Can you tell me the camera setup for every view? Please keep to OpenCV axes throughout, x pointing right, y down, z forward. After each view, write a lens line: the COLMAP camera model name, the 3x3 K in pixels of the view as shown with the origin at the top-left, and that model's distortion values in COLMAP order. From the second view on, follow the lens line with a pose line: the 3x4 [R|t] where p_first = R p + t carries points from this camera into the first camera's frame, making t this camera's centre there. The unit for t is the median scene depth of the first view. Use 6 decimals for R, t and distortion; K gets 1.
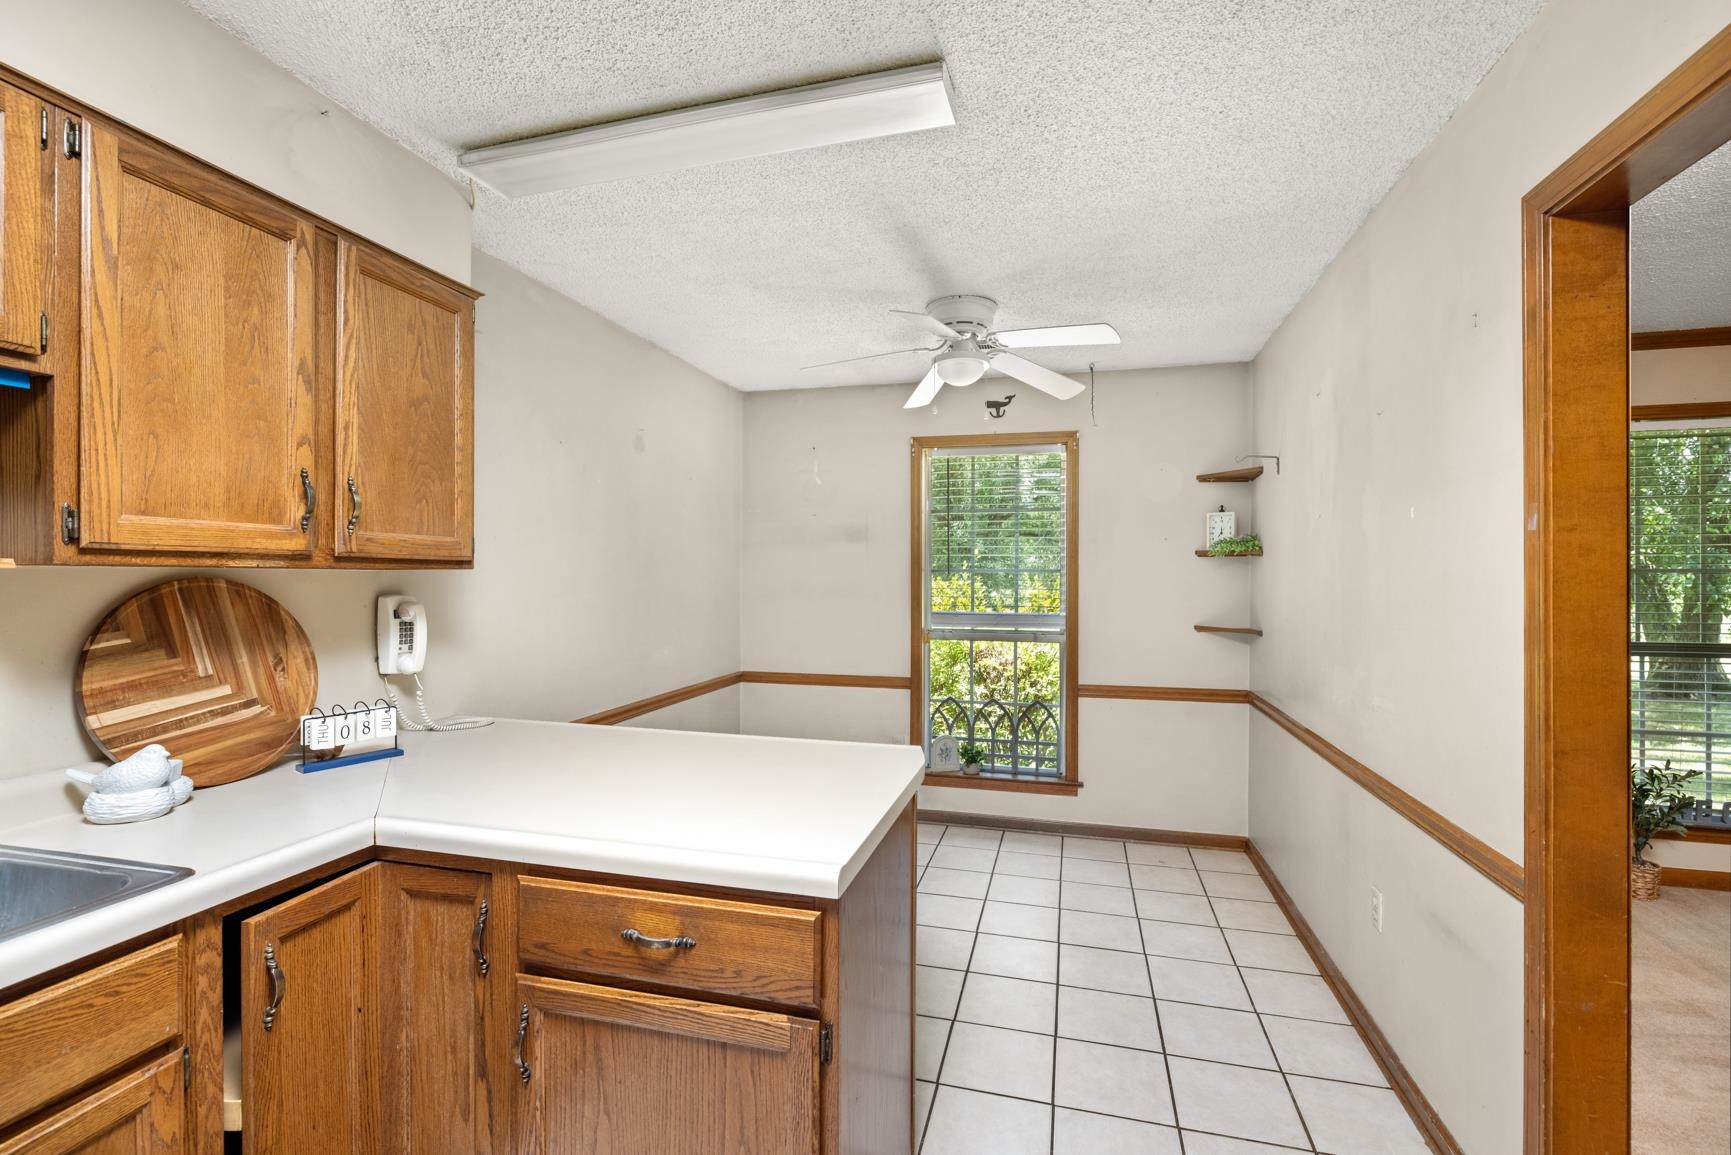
lens RADIAL K [[766.7, 0, 856.9], [0, 766.7, 574.2], [0, 0, 1]] dist [-0.002080, 0.001793]
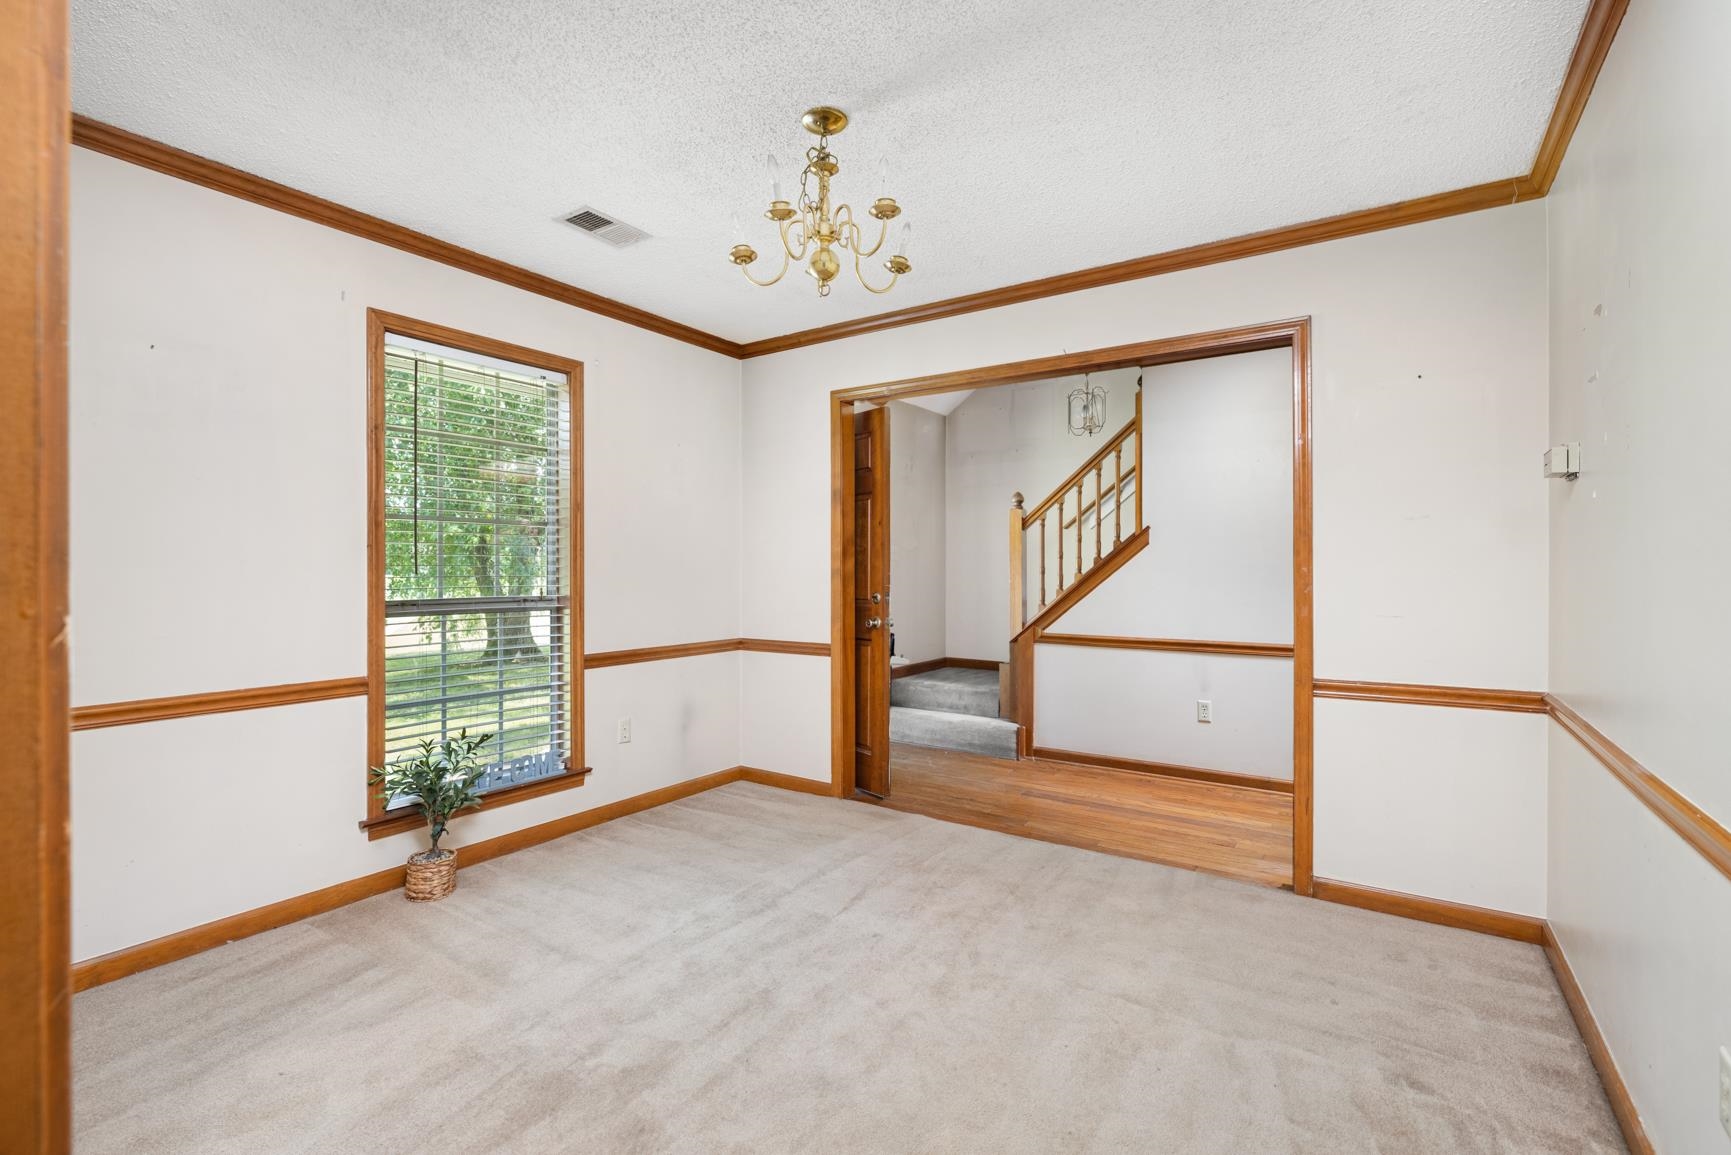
lens RADIAL K [[766.7, 0, 868.4], [0, 766.7, 567.0], [0, 0, 1]] dist [-0.002080, 0.001793]
pose [[0.317226, 0.004374, 0.948340, 0.358959], [0.000059, 0.999989, -0.004632, 0.059205], [-0.948350, 0.001525, 0.317222, 0.269768]]
